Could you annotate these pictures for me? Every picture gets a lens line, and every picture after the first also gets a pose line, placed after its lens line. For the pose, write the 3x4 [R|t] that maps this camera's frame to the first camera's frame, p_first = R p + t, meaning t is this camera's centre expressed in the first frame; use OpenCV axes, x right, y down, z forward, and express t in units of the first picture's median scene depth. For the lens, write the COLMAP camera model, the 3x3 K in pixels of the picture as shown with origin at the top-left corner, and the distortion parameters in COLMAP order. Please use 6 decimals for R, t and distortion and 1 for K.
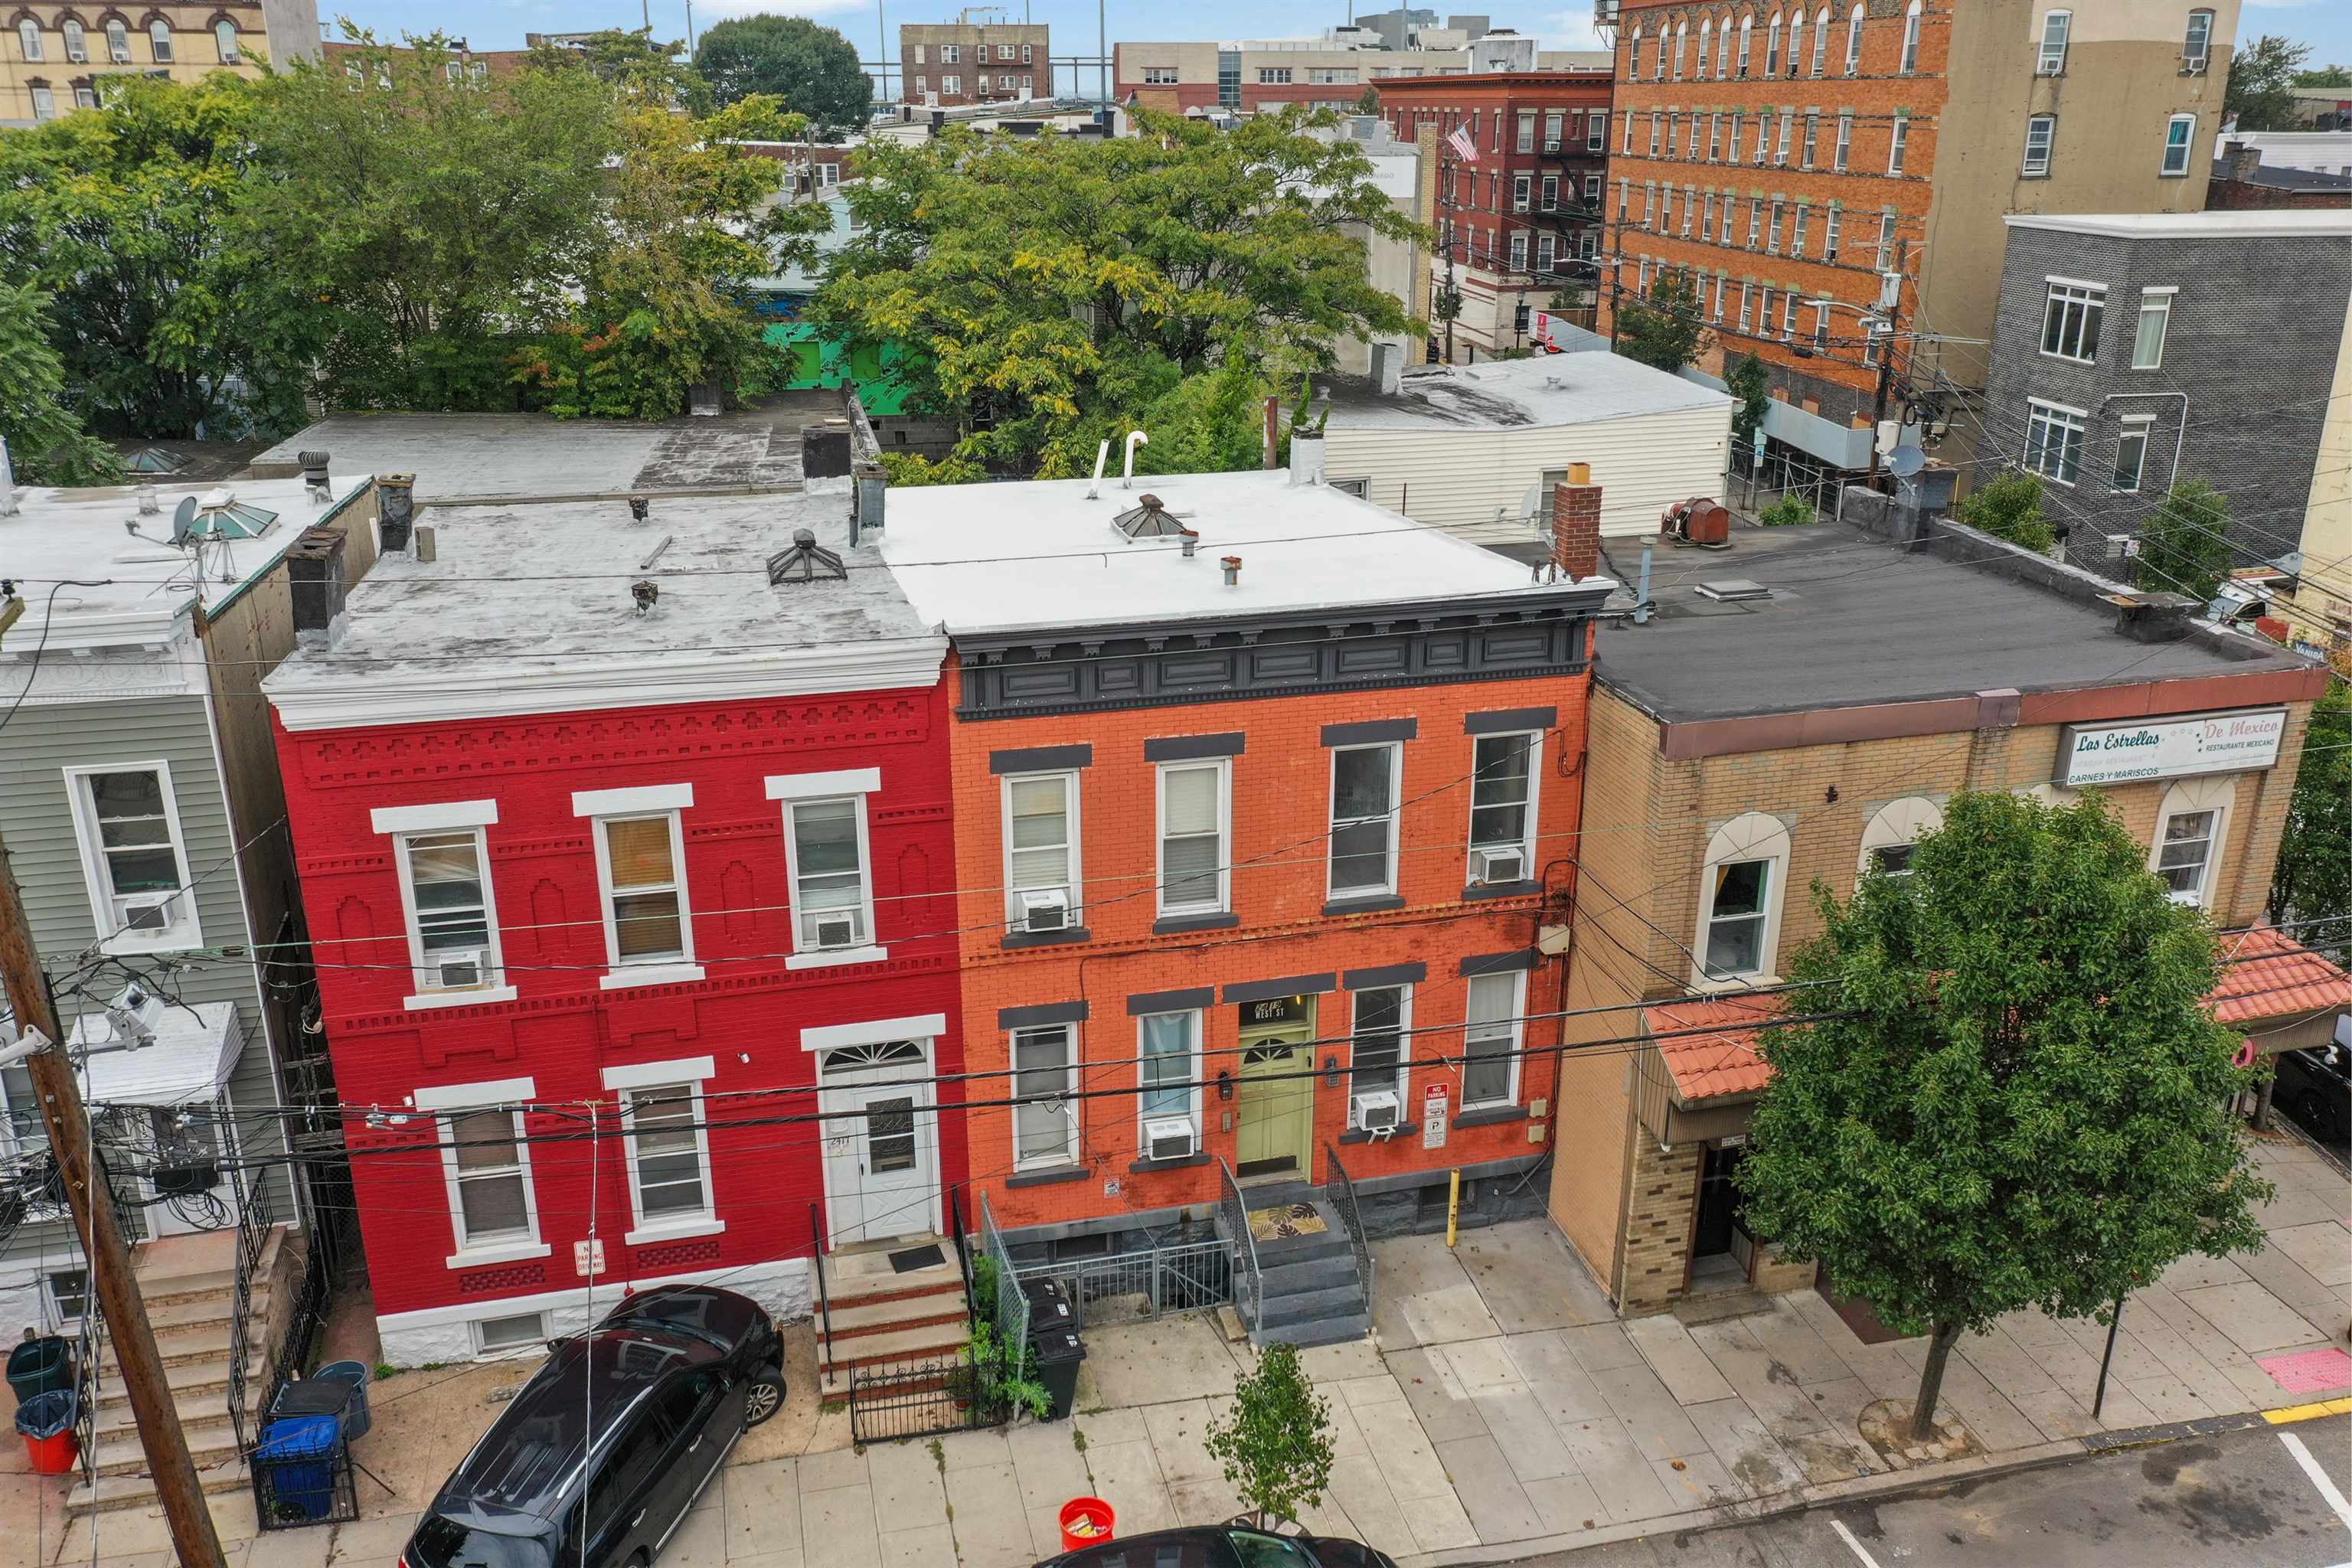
lens RADIAL K [[1857.7, 0, 1176.0], [0, 1857.7, 784.0], [0, 0, 1]] dist [-0.008799, 0.003915]
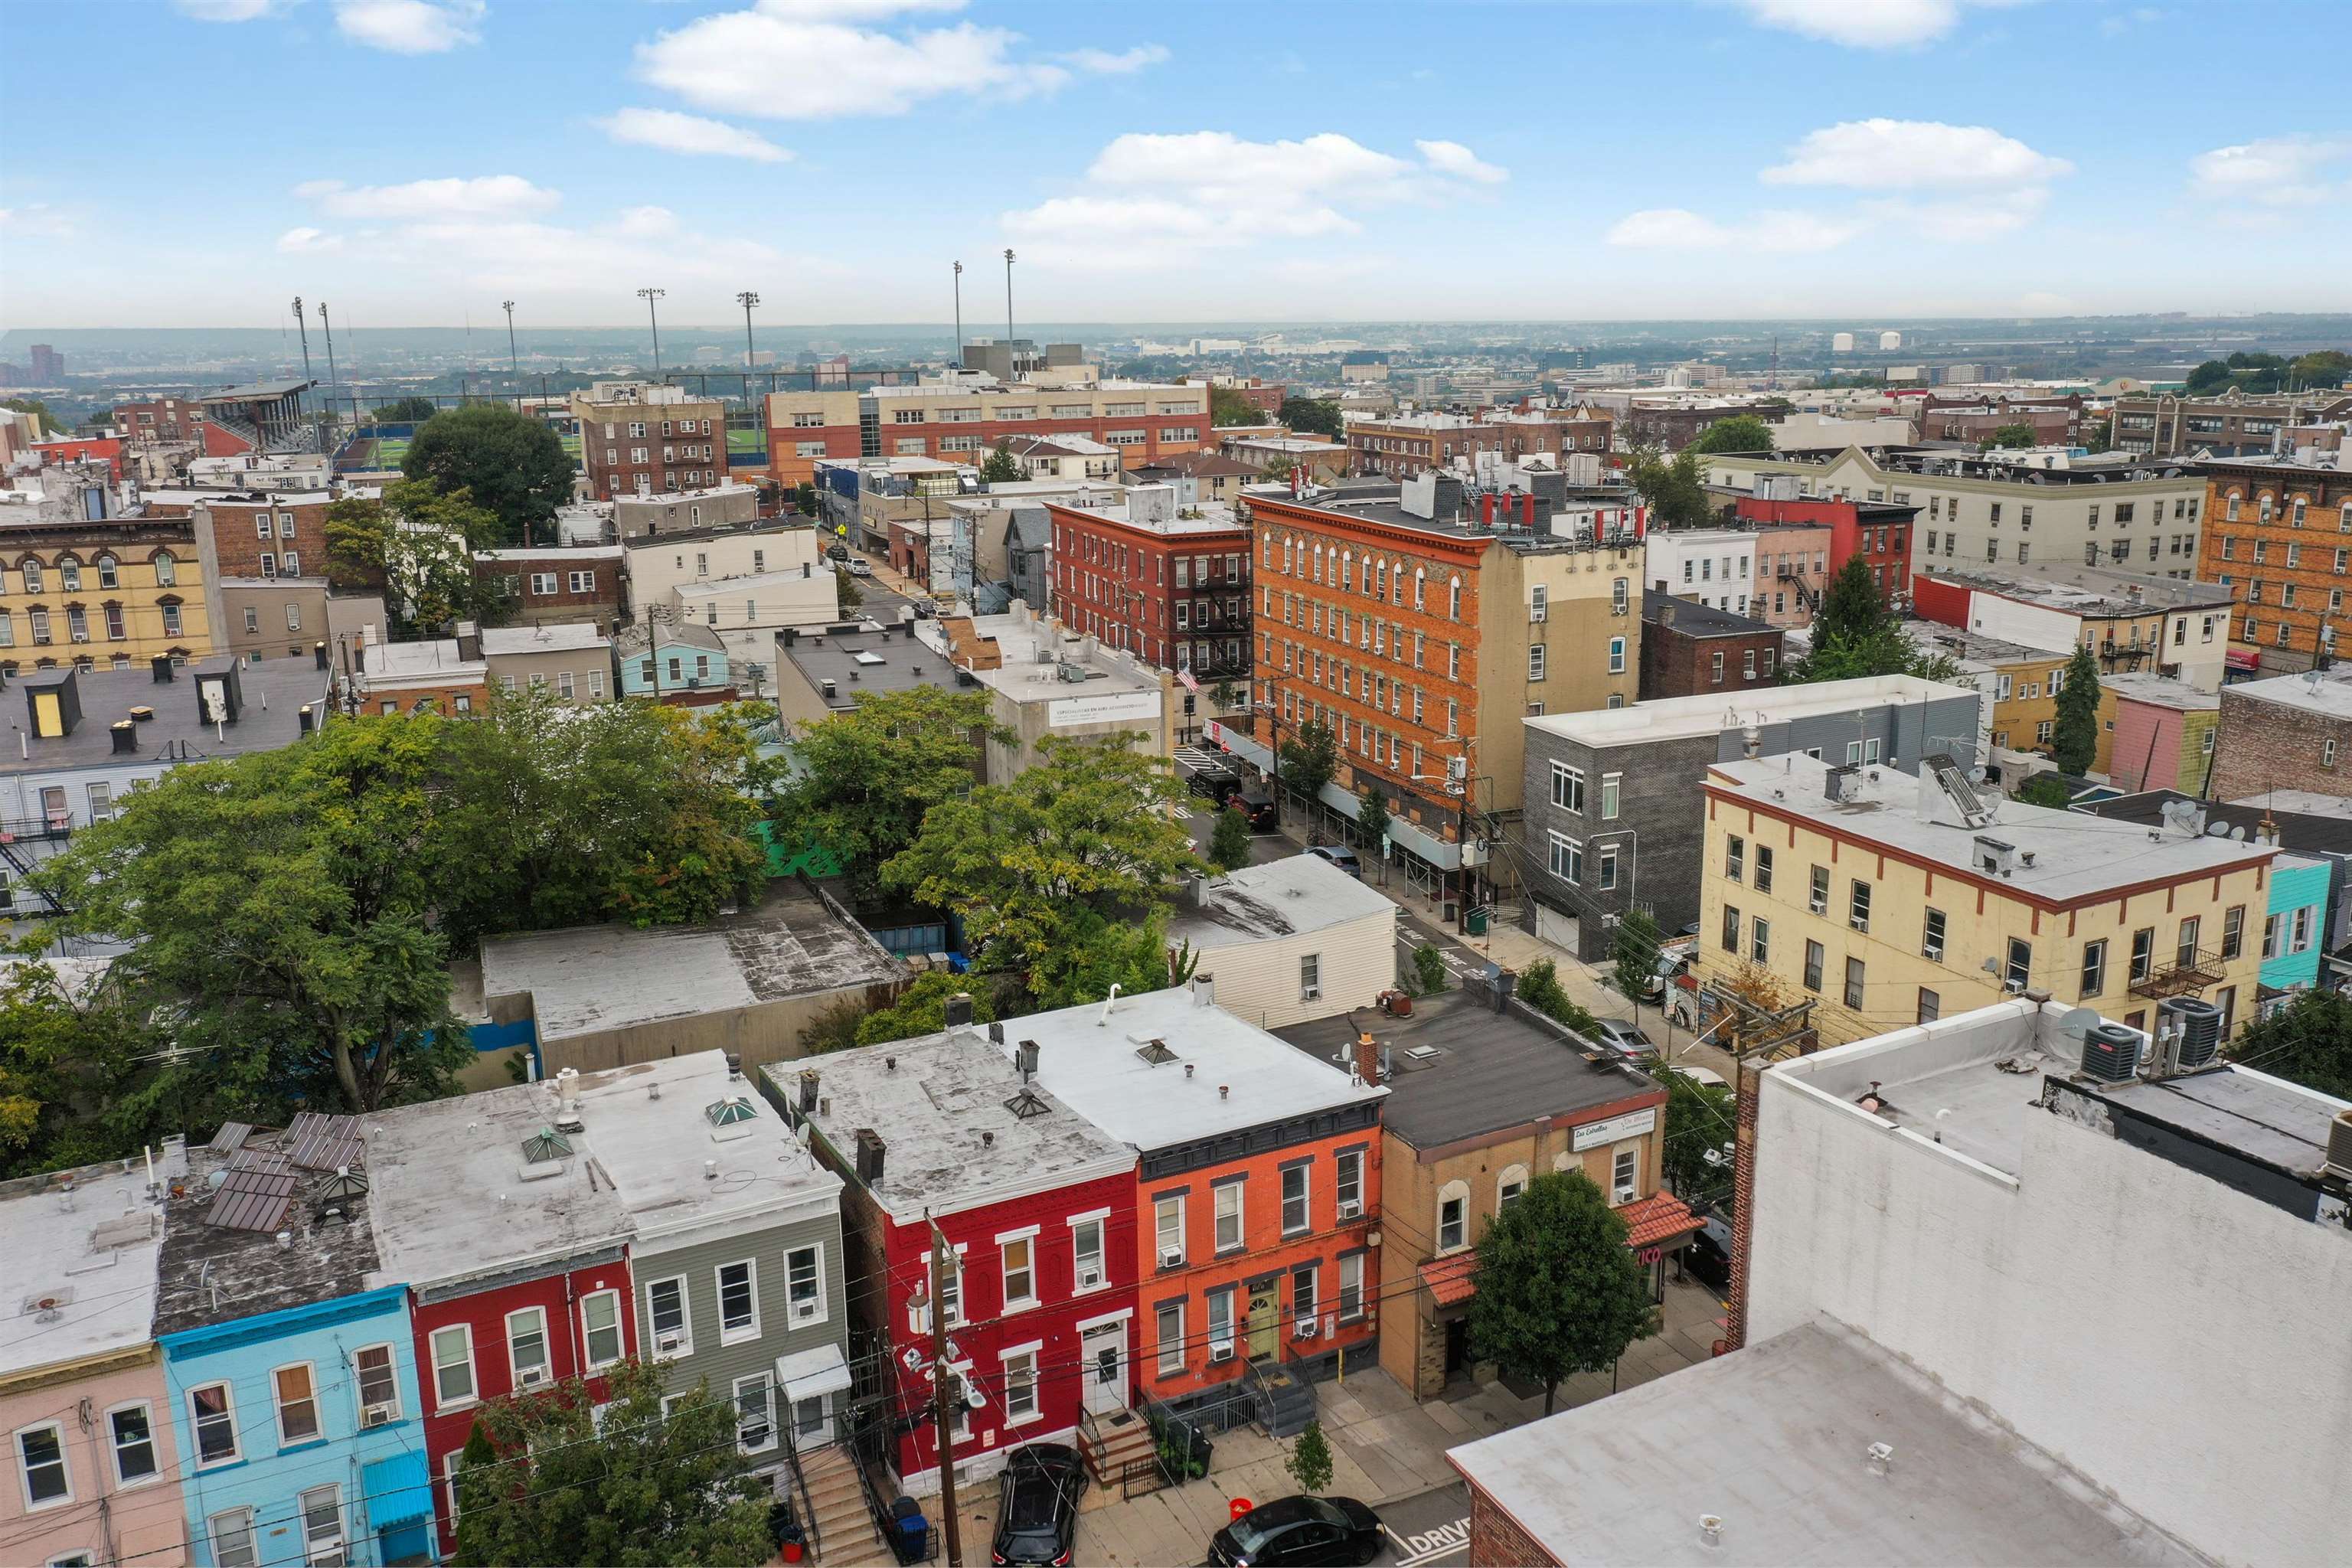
lens RADIAL K [[1857.7, 0, 1176.0], [0, 1857.7, 784.0], [0, 0, 1]] dist [-0.008799, 0.003915]
pose [[0.974497, -0.069611, 0.213330, -0.498155], [0.093130, 0.990390, -0.102249, -0.268418], [-0.204162, 0.119509, 0.971615, -1.276942]]
